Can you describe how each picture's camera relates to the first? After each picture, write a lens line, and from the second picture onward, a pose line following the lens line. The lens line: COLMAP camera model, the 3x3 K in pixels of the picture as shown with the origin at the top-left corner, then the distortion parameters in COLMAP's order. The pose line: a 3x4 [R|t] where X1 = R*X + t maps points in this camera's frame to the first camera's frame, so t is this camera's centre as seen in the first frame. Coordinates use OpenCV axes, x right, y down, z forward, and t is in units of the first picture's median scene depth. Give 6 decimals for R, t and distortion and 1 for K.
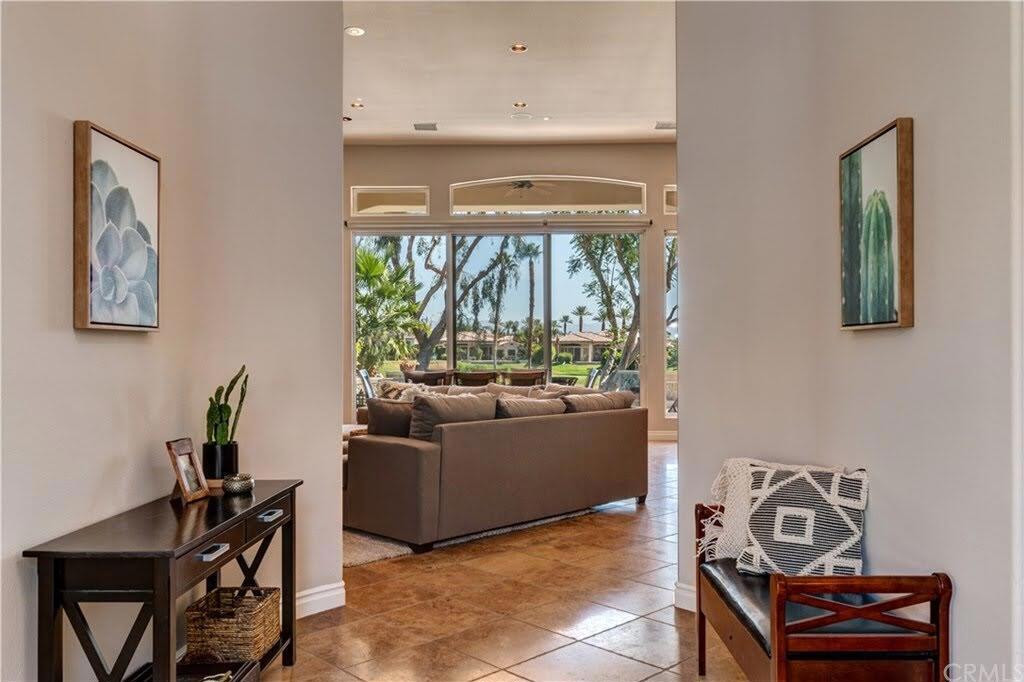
lens RADIAL K [[776.8, 0, 512.0], [0, 776.8, 343.2], [0, 0, 1]] dist [0.003560, -0.000737]
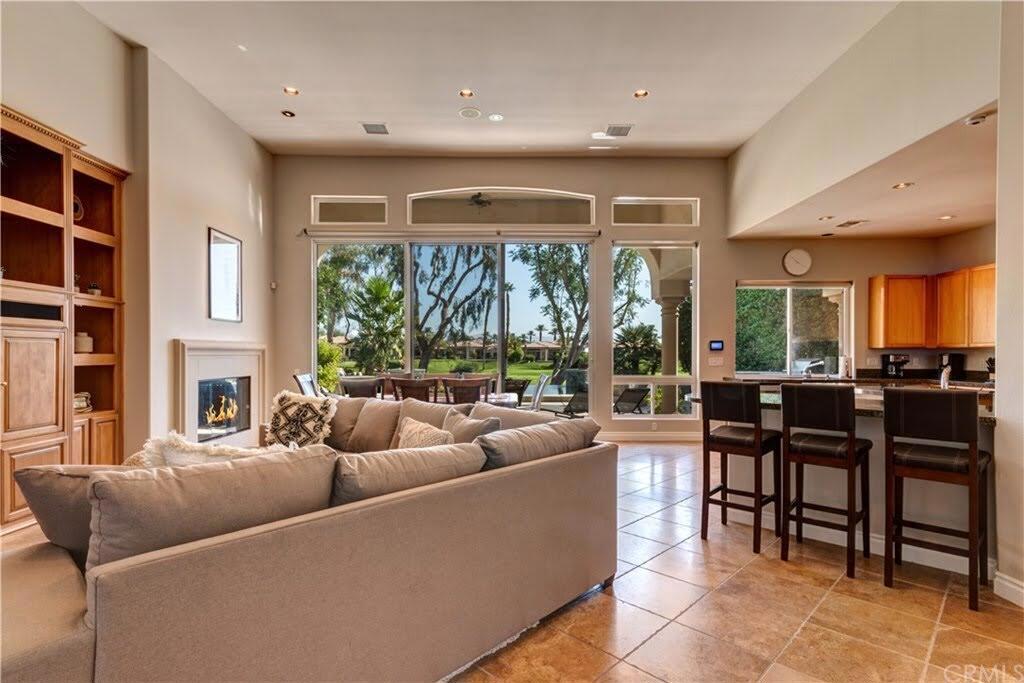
lens RADIAL K [[491.5, 0, 510.4], [0, 491.5, 346.8], [0, 0, 1]] dist [0.008983, 0.000817]
pose [[0.999639, 0.004872, 0.026433, 0.014302], [-0.004785, 0.999983, -0.003342, 0.000129], [-0.026449, 0.003215, 0.999645, 0.116041]]
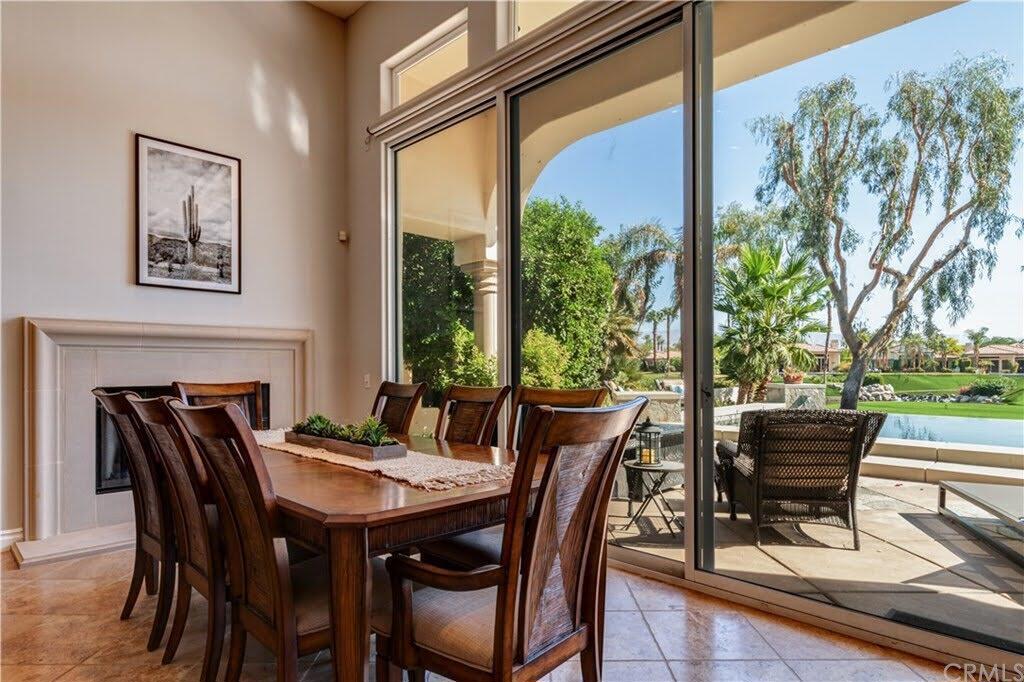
lens RADIAL K [[587.2, 0, 514.4], [0, 587.2, 349.5], [0, 0, 1]] dist [0.007943, -0.000004]
pose [[0.729644, -0.005812, -0.683802, 0.053216], [-0.001821, 0.999944, -0.010443, 0.004480], [0.683824, 0.008864, 0.729593, 0.244540]]
